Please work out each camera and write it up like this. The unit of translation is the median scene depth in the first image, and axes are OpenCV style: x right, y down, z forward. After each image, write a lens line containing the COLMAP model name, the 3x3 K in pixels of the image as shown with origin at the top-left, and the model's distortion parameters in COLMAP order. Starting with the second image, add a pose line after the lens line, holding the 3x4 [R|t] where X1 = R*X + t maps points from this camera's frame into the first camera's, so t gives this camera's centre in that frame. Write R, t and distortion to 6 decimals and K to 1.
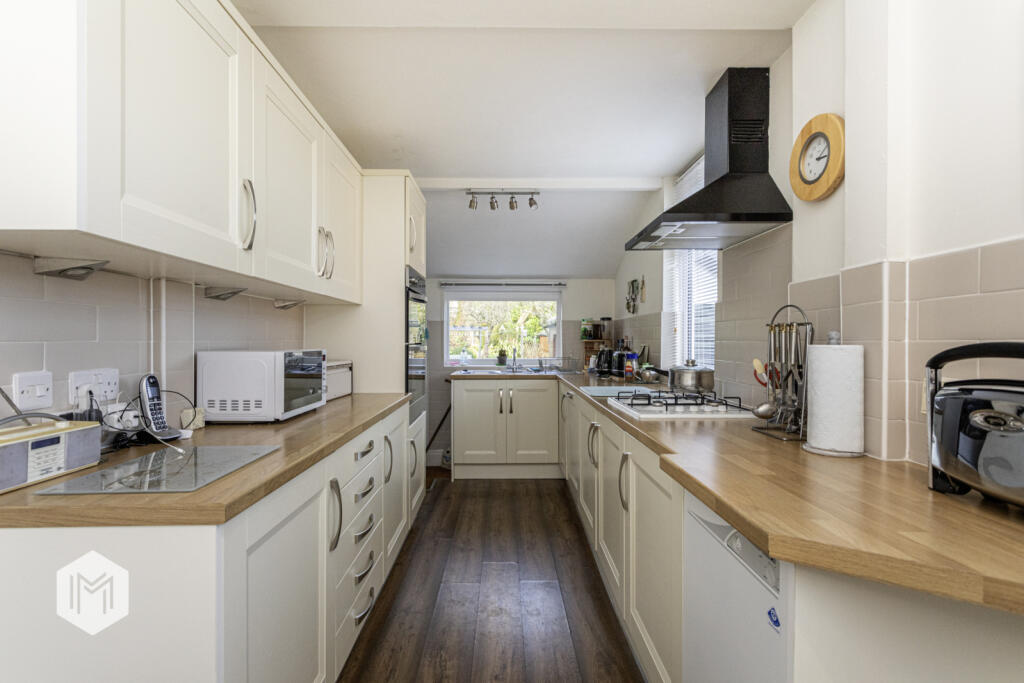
lens RADIAL K [[480.5, 0, 509.0], [0, 480.5, 341.2], [0, 0, 1]] dist [-0.005242, 0.000333]
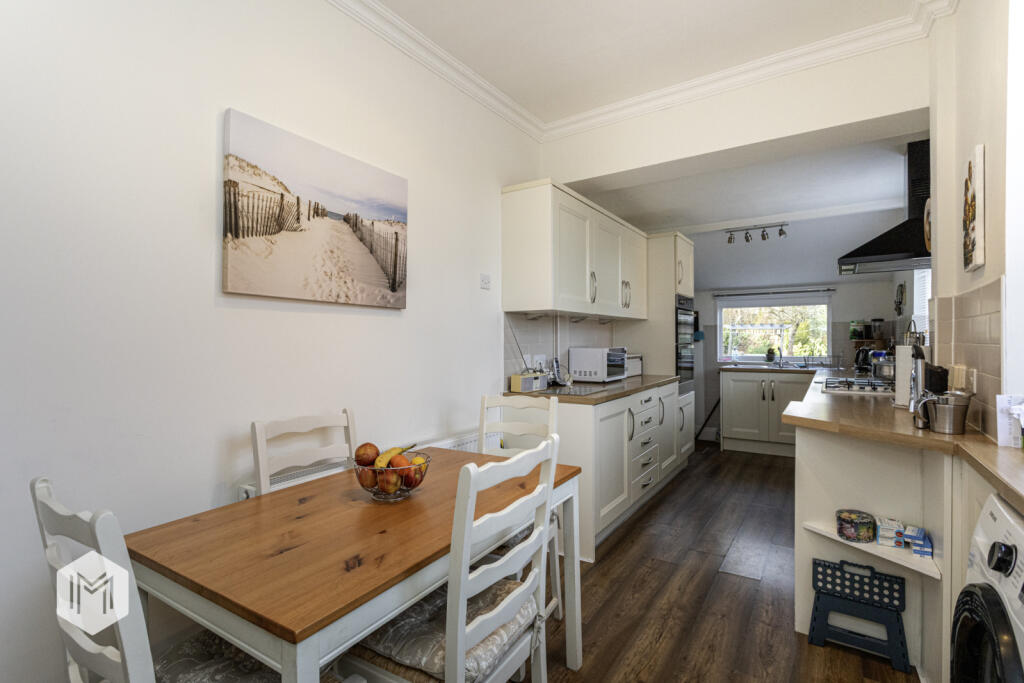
lens RADIAL K [[480.5, 0, 512.9], [0, 480.5, 341.4], [0, 0, 1]] dist [-0.005242, 0.000333]
pose [[0.827811, -0.003048, -0.560999, 0.205628], [0.004985, 0.999986, 0.001921, -0.007808], [0.560986, -0.004387, 0.827814, -0.543622]]
